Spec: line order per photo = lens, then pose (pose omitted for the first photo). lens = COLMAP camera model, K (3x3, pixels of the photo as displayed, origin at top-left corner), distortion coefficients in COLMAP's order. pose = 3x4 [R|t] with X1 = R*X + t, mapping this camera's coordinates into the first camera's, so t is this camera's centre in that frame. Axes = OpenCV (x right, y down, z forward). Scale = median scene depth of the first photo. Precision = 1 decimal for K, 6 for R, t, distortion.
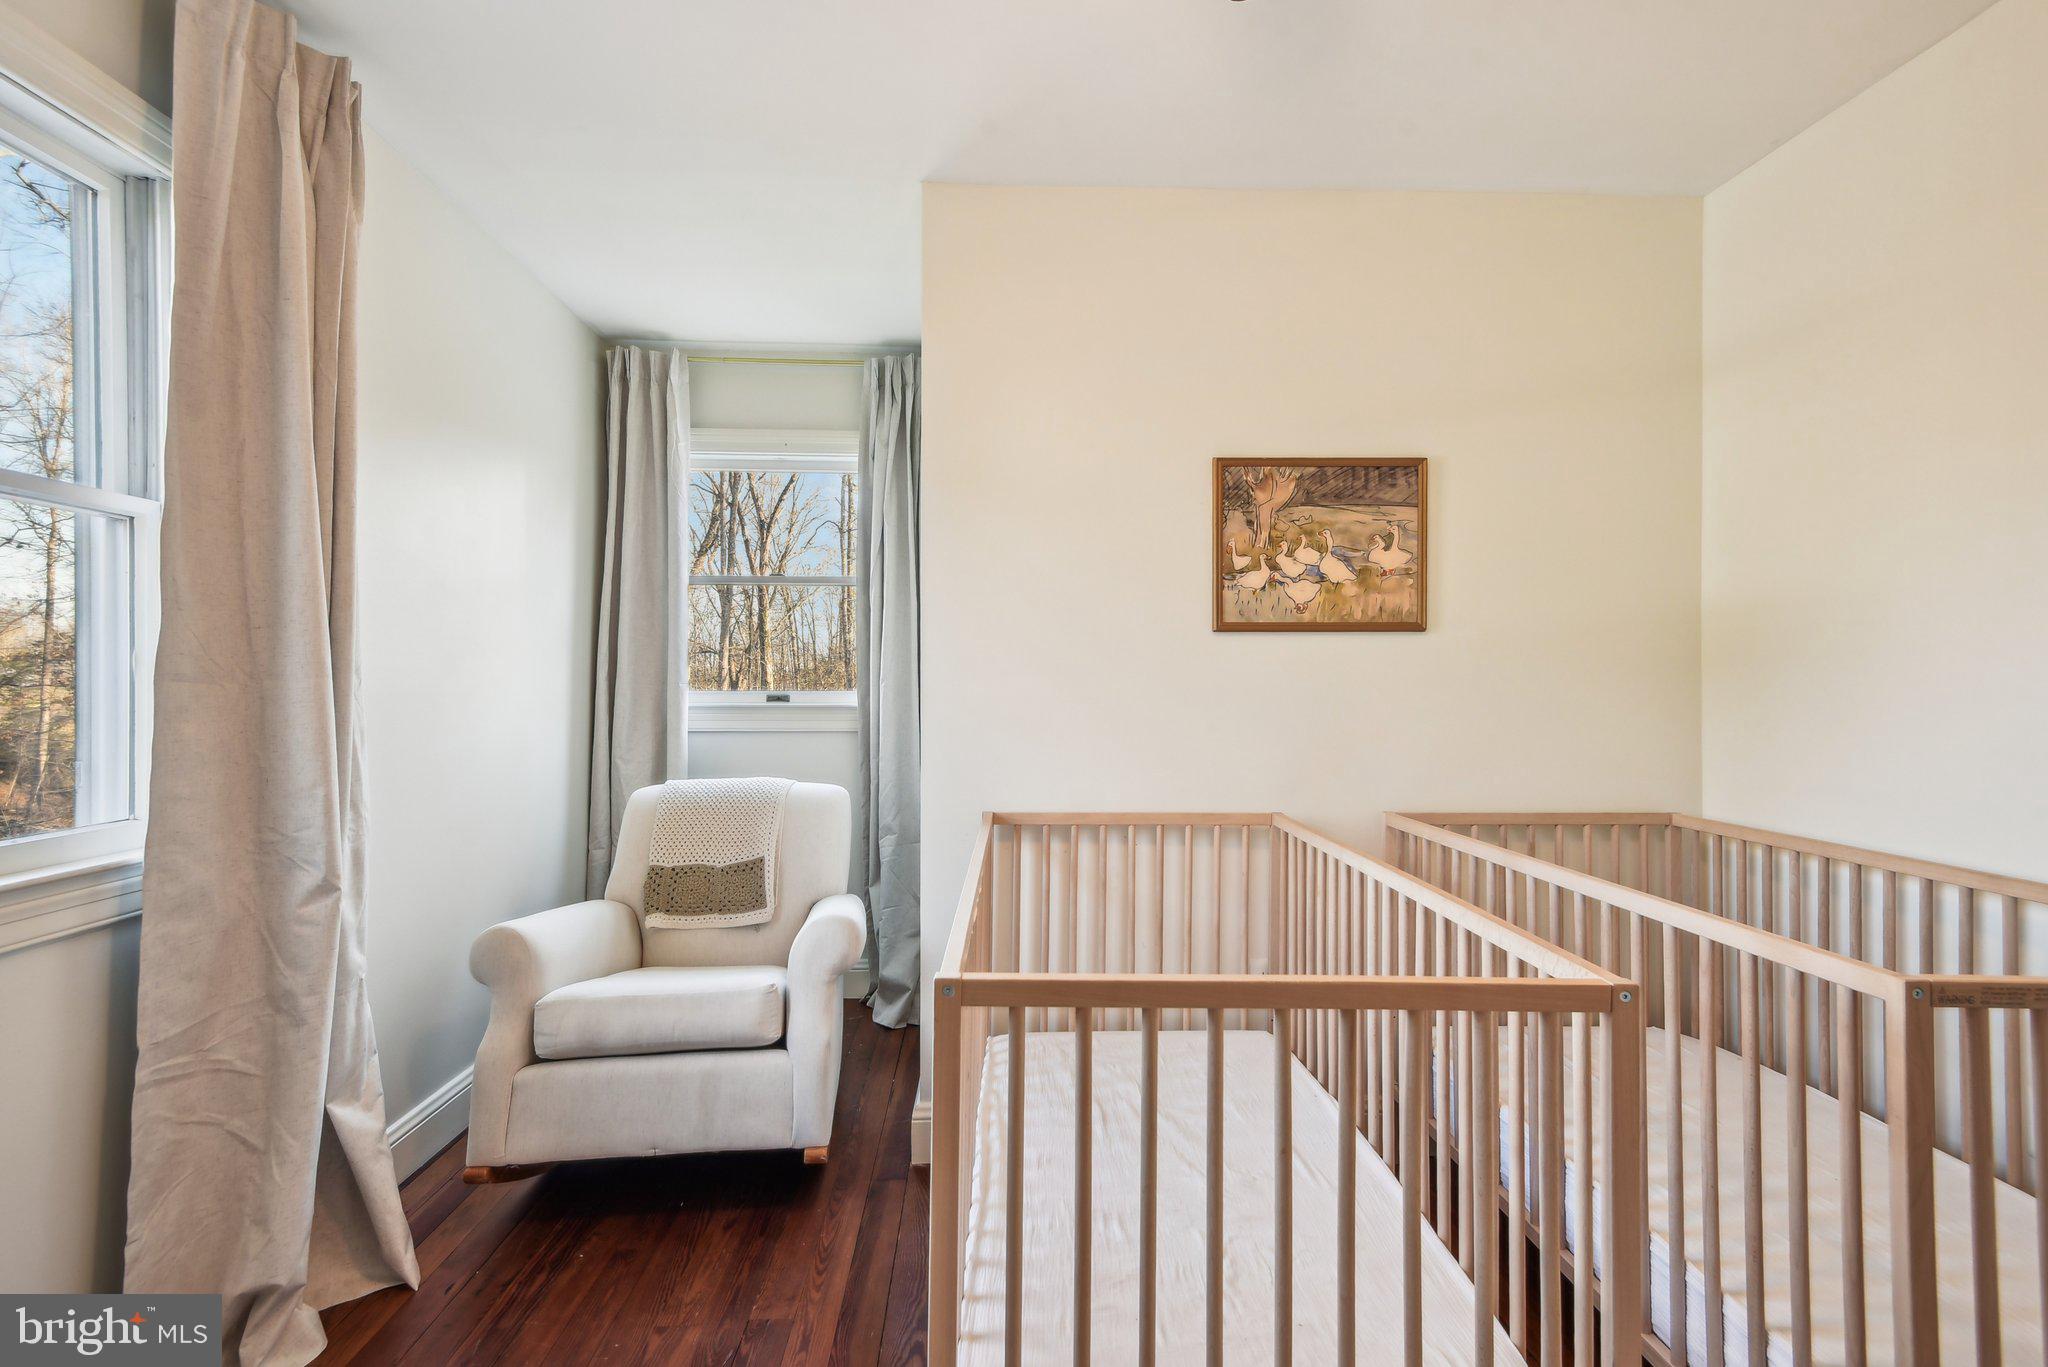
lens RADIAL K [[972.3, 0, 1019.1], [0, 972.3, 695.5], [0, 0, 1]] dist [0.056655, -0.000381]
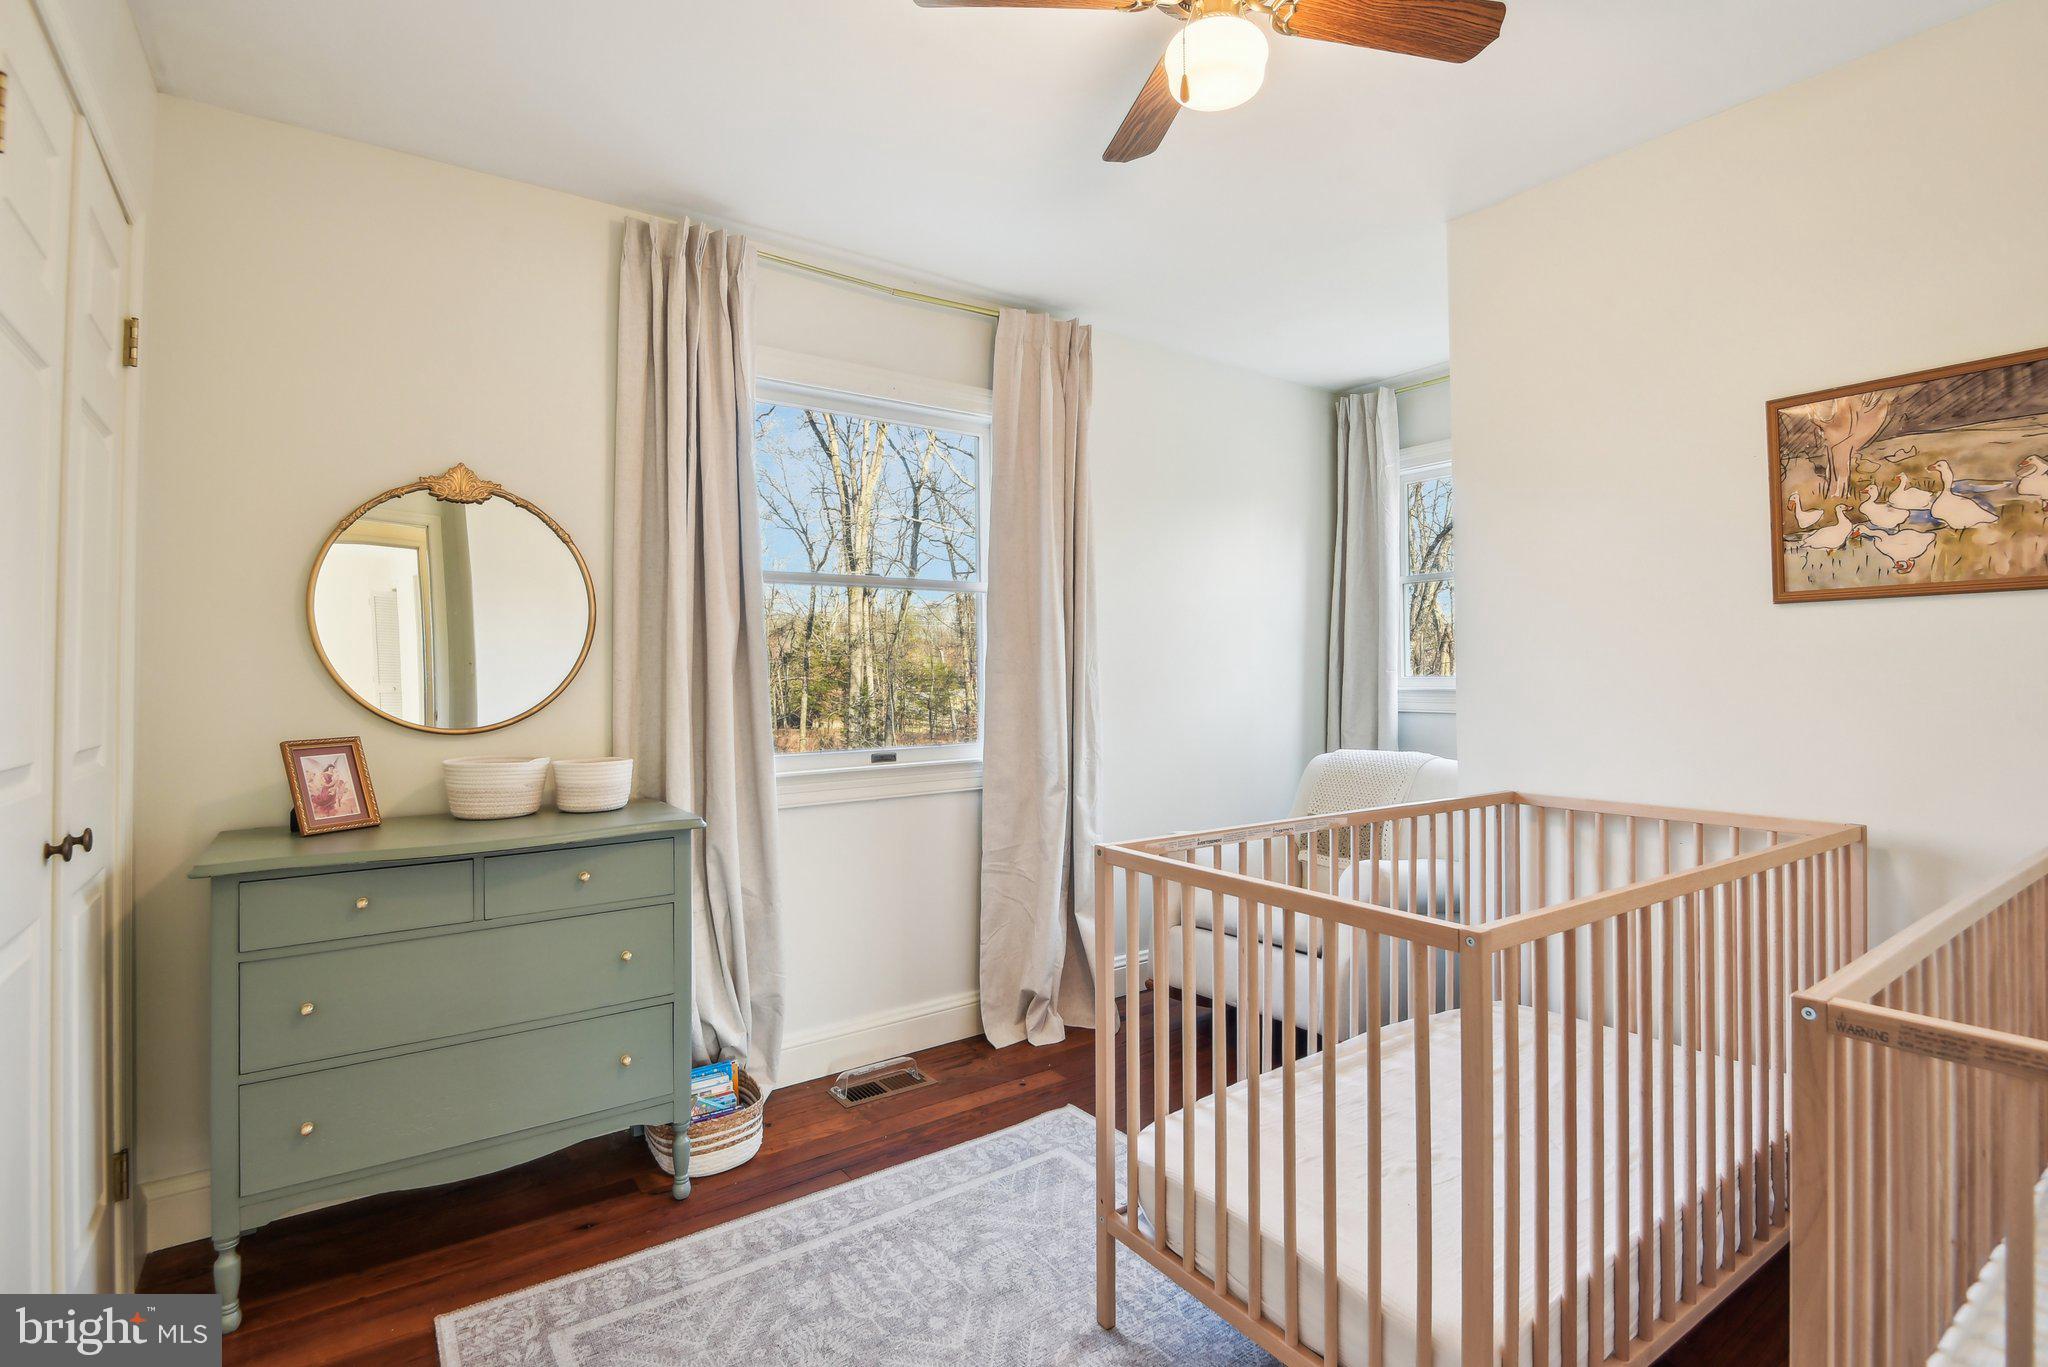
lens RADIAL K [[967.7, 0, 1019.4], [0, 967.7, 687.9], [0, 0, 1]] dist [0.014112, -0.000645]
pose [[0.563552, 0.005142, -0.826065, 0.538896], [0.001374, 0.999973, 0.007162, 0.001098], [0.826080, -0.005171, 0.563530, -0.025764]]
